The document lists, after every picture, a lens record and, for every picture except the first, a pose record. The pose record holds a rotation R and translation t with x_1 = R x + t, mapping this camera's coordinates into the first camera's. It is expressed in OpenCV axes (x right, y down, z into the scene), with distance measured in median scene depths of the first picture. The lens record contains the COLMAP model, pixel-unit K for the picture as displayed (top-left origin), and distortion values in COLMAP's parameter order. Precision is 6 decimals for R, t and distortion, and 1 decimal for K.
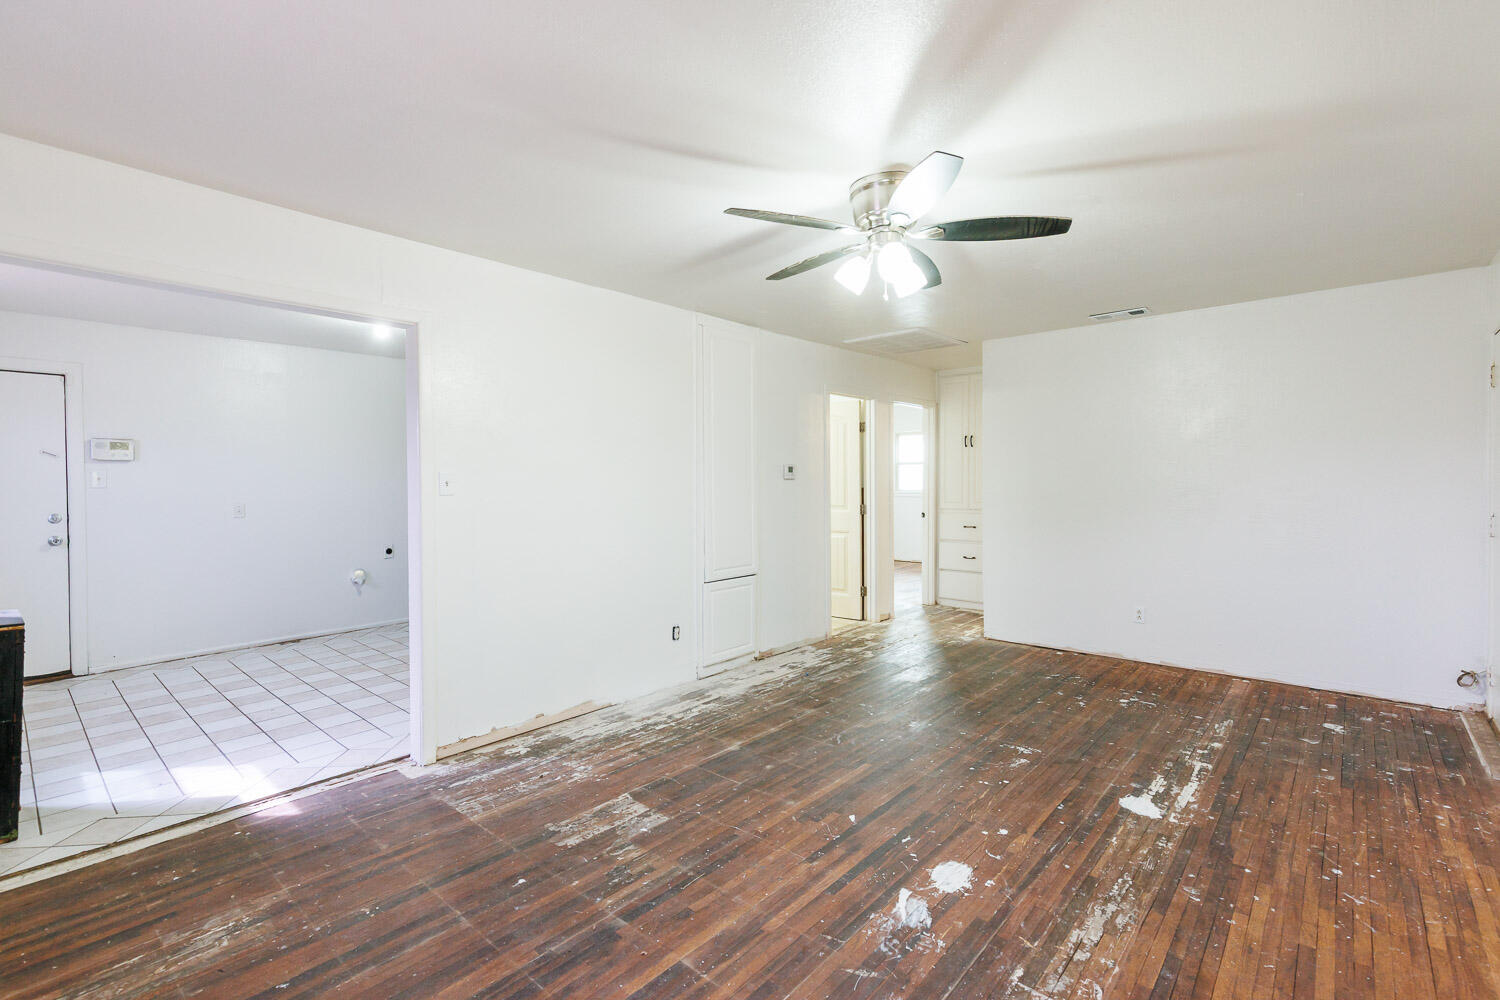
lens RADIAL K [[676.3, 0, 754.8], [0, 676.3, 482.8], [0, 0, 1]] dist [0.010490, -0.001235]
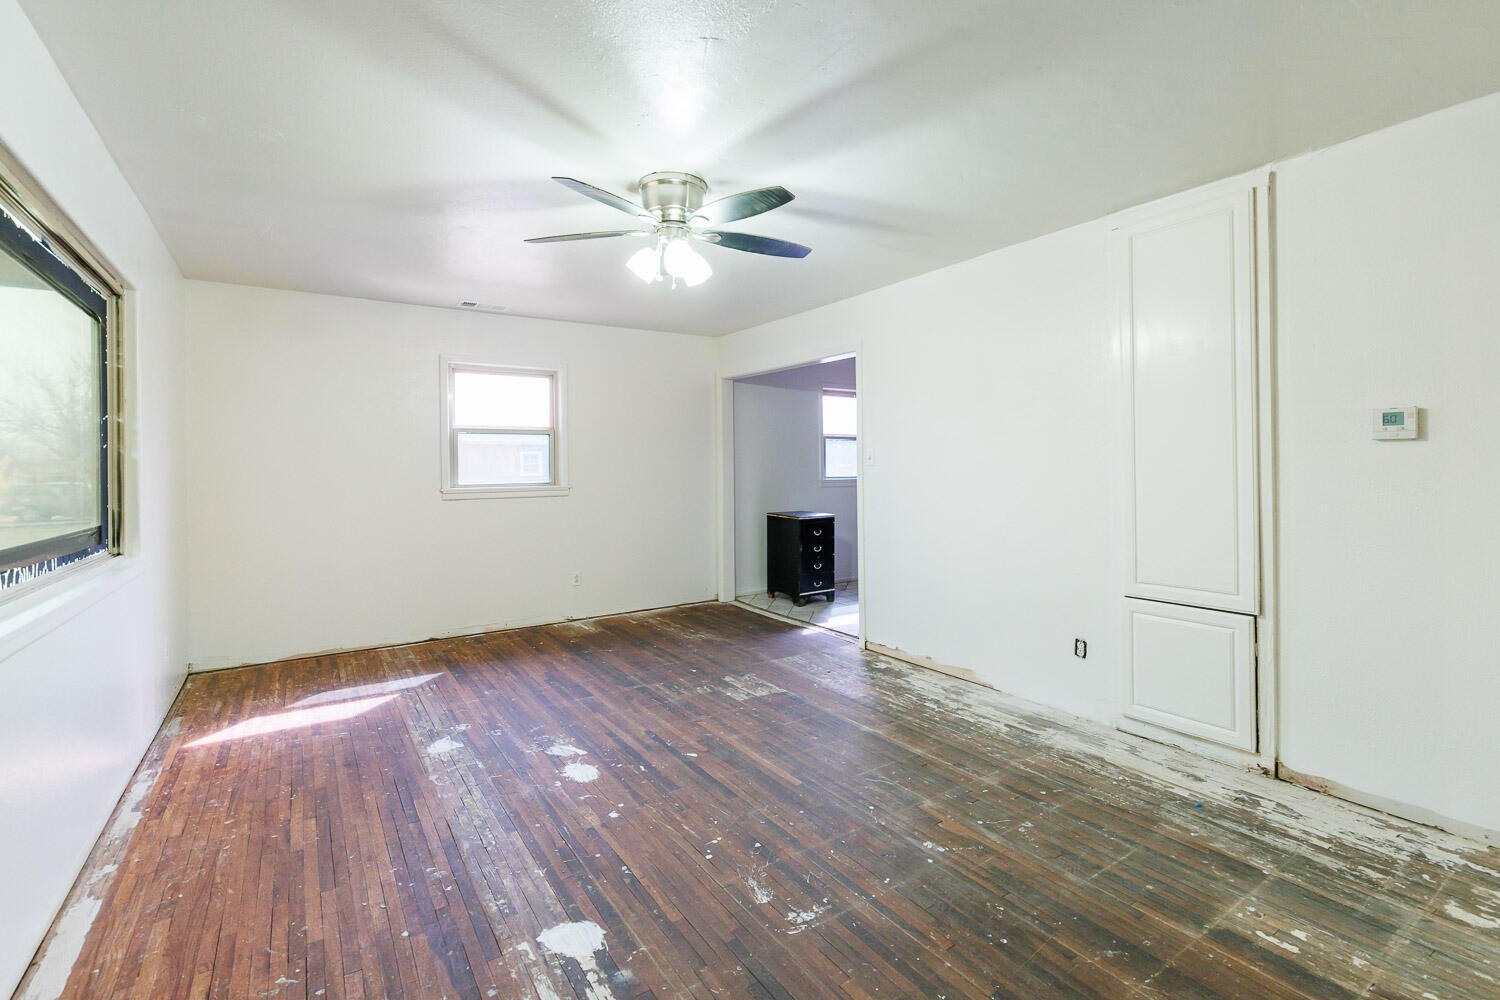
lens RADIAL K [[676.3, 0, 753.7], [0, 676.3, 466.2], [0, 0, 1]] dist [0.010490, -0.001235]
pose [[-0.255766, 0.008721, -0.966699, 1.153050], [0.010505, 0.999925, 0.006242, 0.007953], [0.966682, -0.008559, -0.255838, 1.332154]]
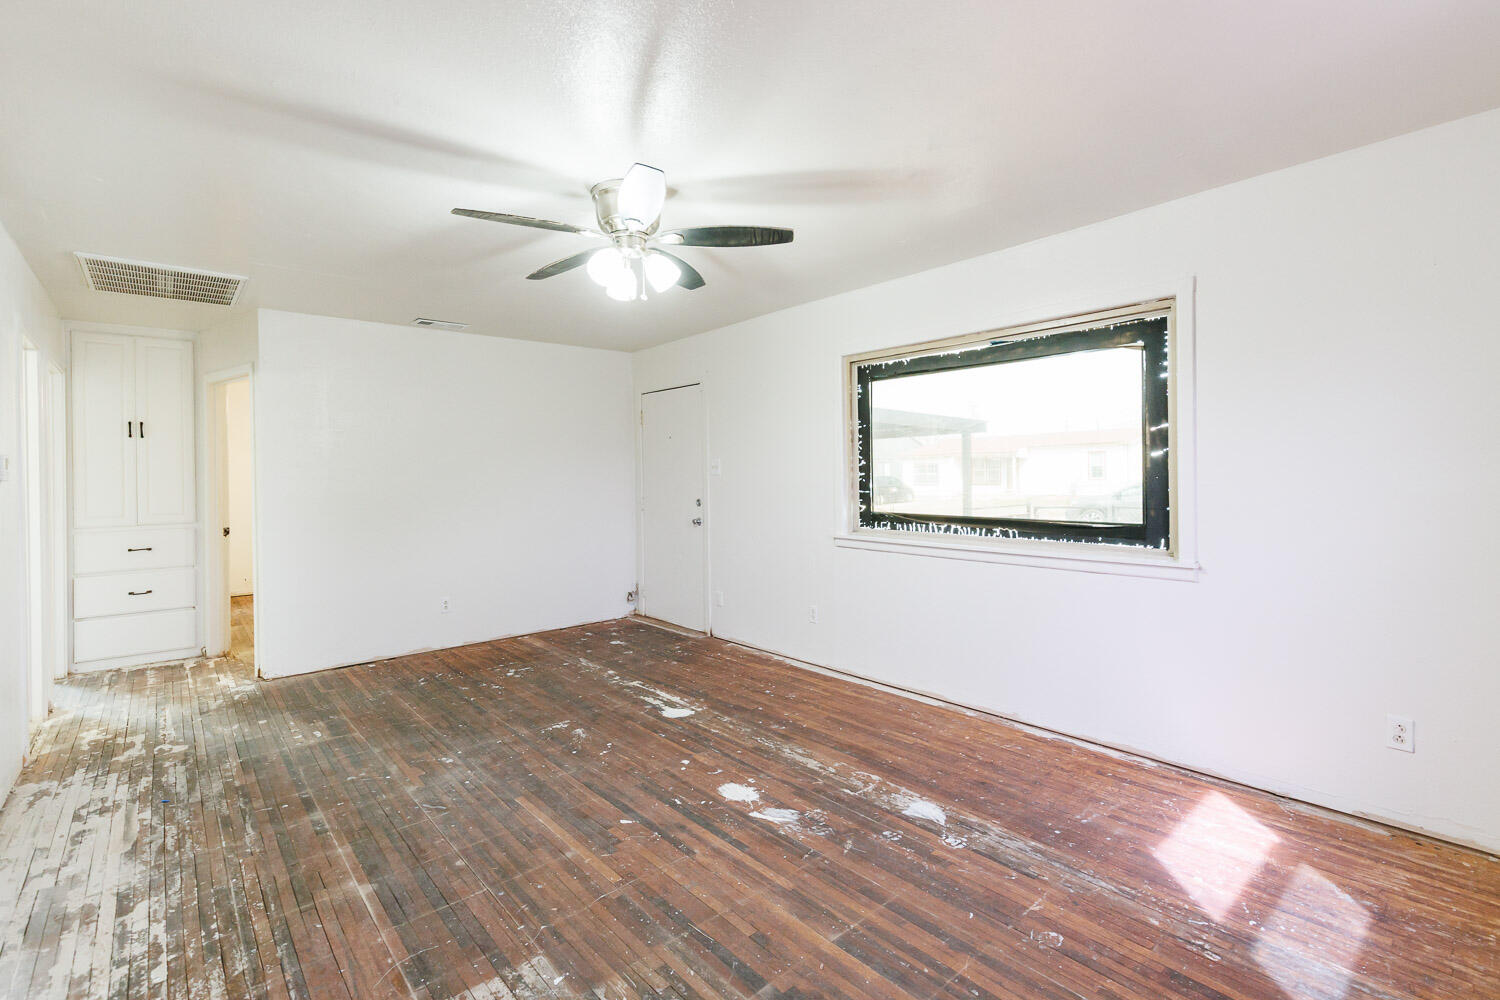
lens RADIAL K [[676.3, 0, 747.5], [0, 676.3, 476.2], [0, 0, 1]] dist [0.010490, -0.001235]
pose [[0.135532, 0.001675, 0.990772, -0.767088], [0.017740, 0.999834, -0.004117, 0.004077], [-0.990614, 0.018134, 0.135479, 0.656029]]
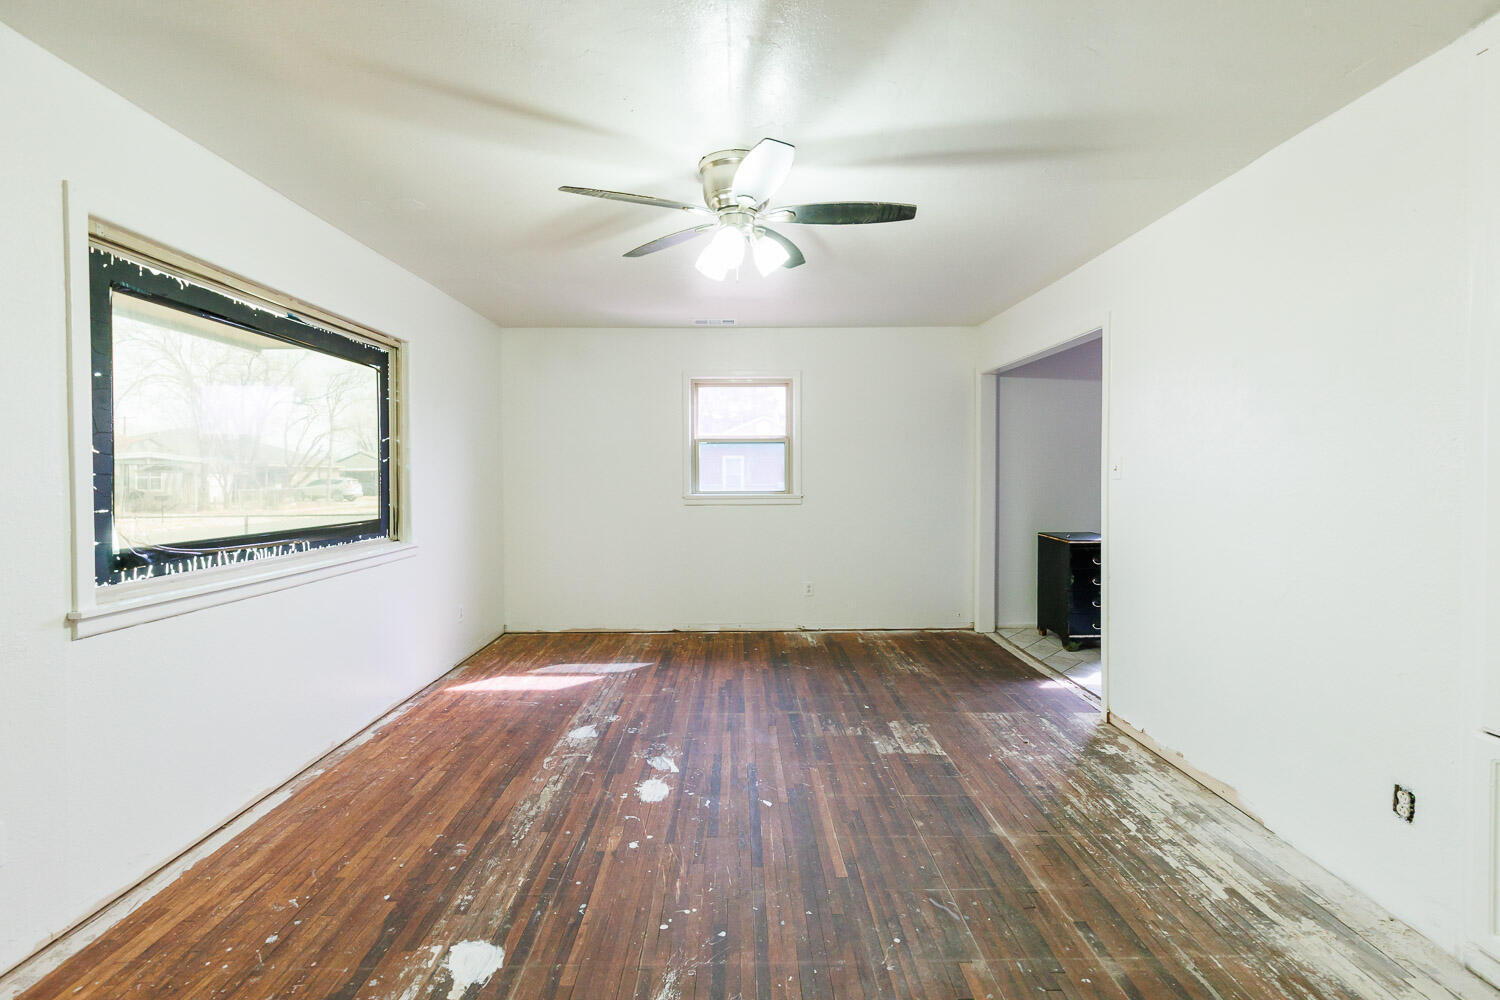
lens RADIAL K [[676.3, 0, 751.8], [0, 676.3, 480.1], [0, 0, 1]] dist [0.010490, -0.001235]
pose [[-0.737915, 0.016695, -0.674687, 0.799437], [0.007011, 0.999830, 0.017072, -0.004098], [0.674857, 0.007868, -0.737907, 1.652872]]
